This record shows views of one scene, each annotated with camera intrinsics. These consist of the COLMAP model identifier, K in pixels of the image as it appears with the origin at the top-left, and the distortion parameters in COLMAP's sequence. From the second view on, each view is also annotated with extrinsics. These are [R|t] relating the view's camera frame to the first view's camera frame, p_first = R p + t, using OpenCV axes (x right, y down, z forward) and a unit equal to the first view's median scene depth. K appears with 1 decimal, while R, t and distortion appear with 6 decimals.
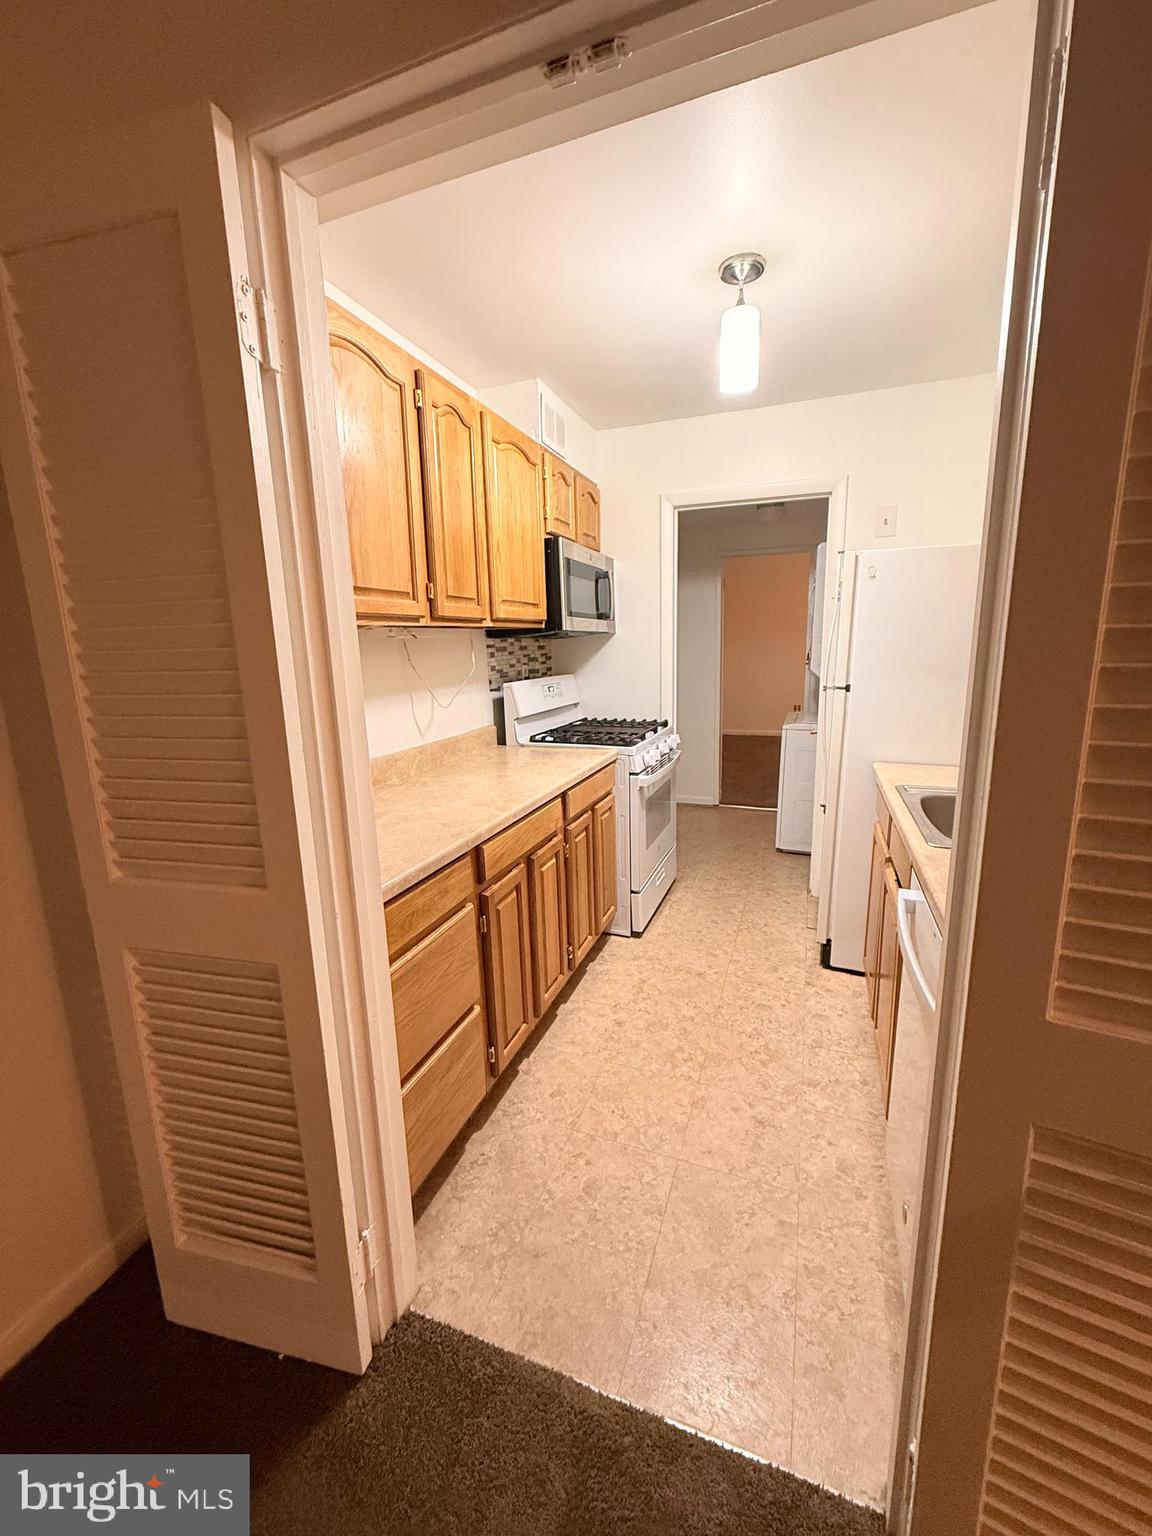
lens RADIAL K [[607.3, 0, 577.2], [0, 607.3, 763.1], [0, 0, 1]] dist [-0.001830, -0.000143]
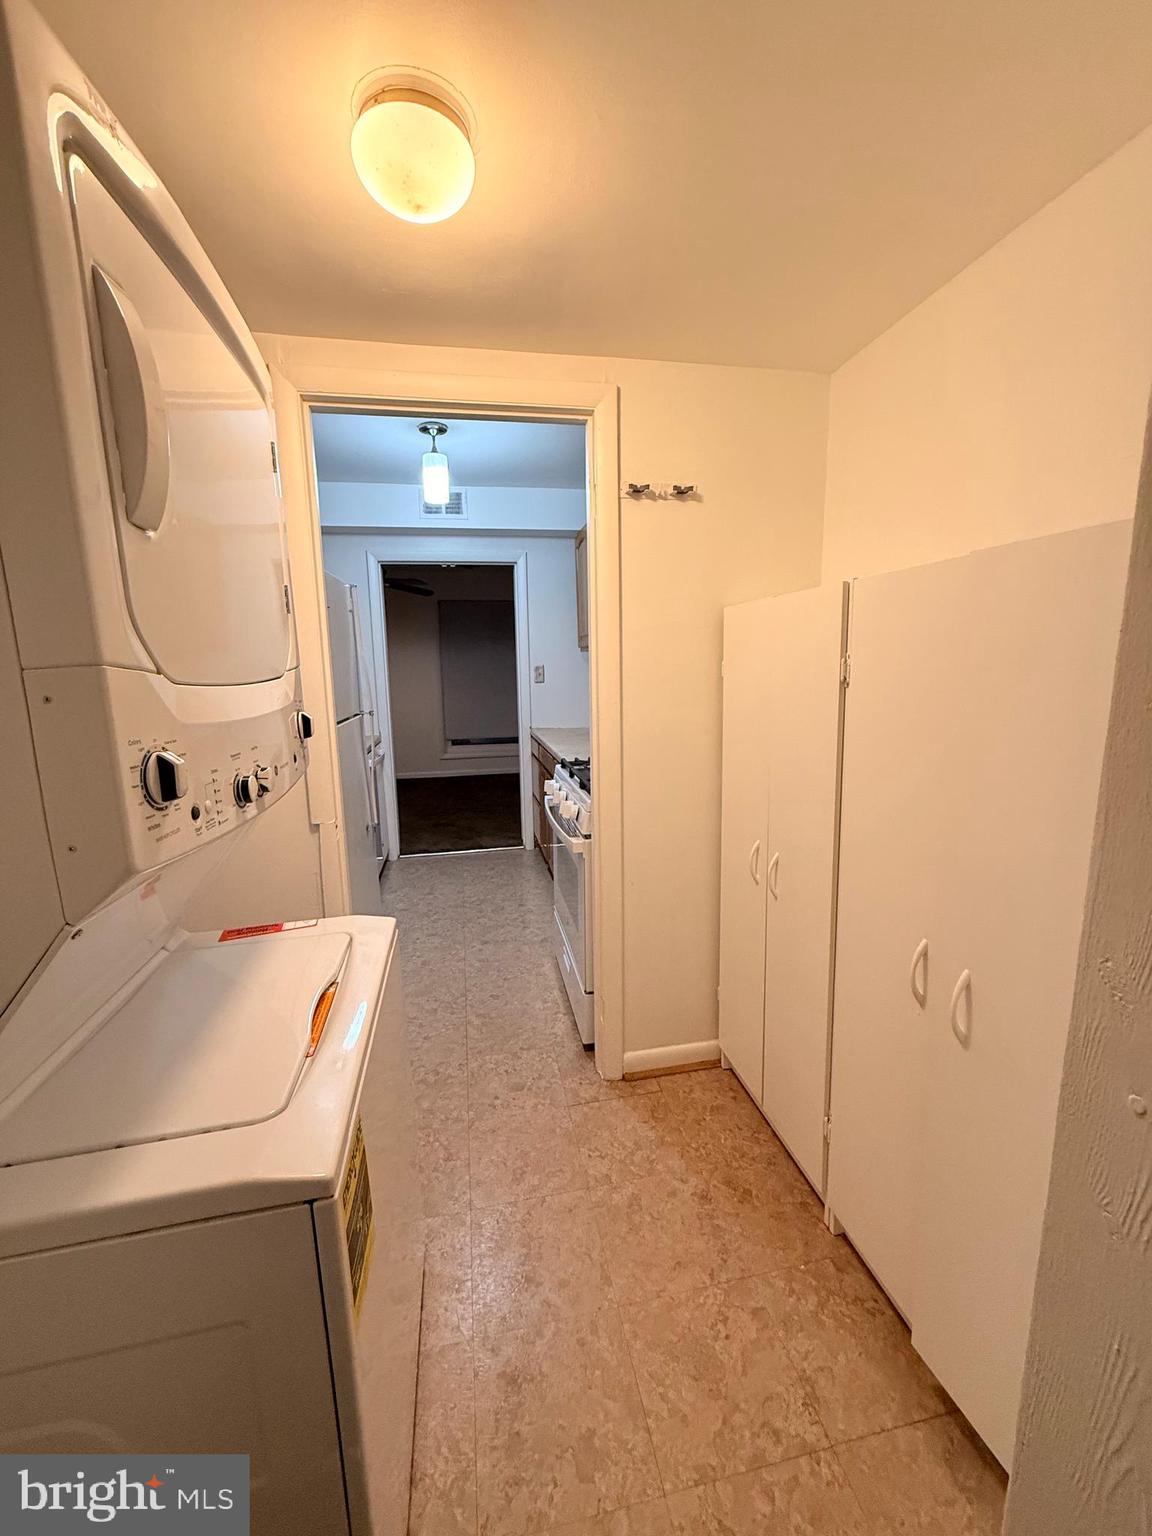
lens RADIAL K [[607.3, 0, 577.2], [0, 607.3, 763.1], [0, 0, 1]] dist [-0.001830, -0.000143]
pose [[-0.847463, 0.126362, -0.515596, 0.579976], [-0.066363, 0.938419, 0.339066, -0.370365], [0.526690, 0.321562, -0.786890, 1.796984]]
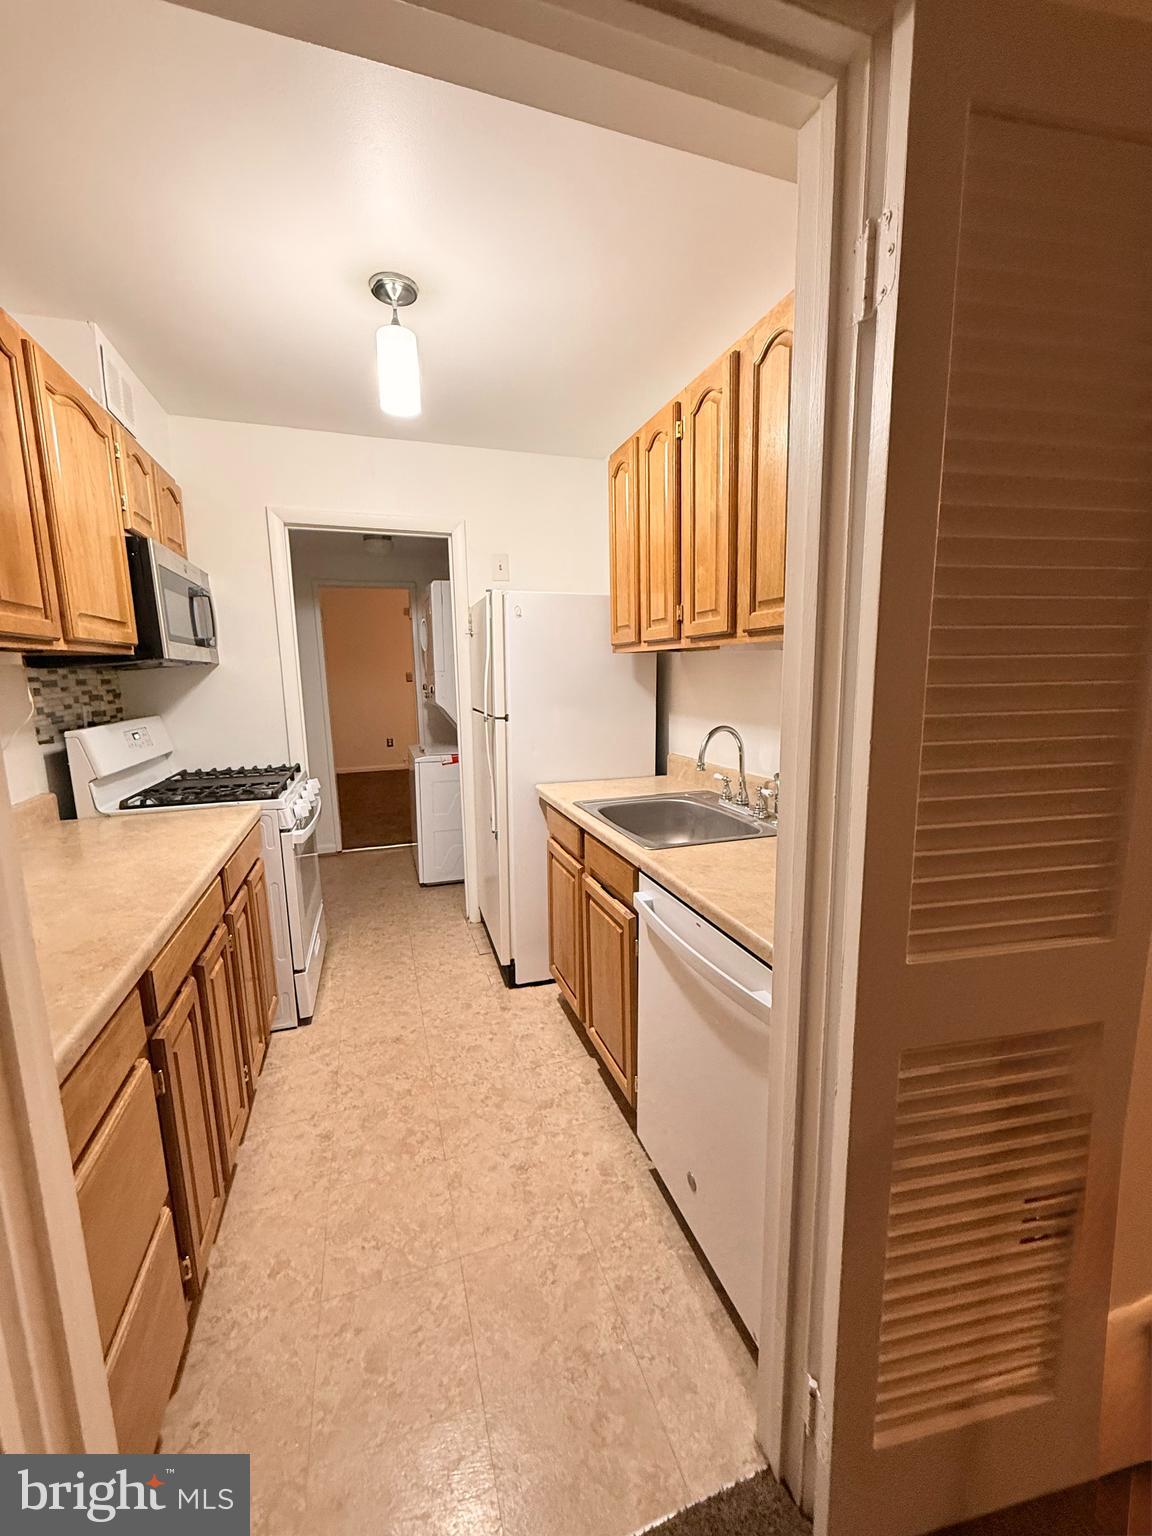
lens RADIAL K [[607.3, 0, 577.2], [0, 607.3, 763.1], [0, 0, 1]] dist [-0.001830, -0.000143]
pose [[0.769661, -0.087486, 0.632431, -0.117604], [0.123308, 0.992286, -0.012798, -0.013998], [-0.626432, 0.087833, 0.774511, 0.092785]]
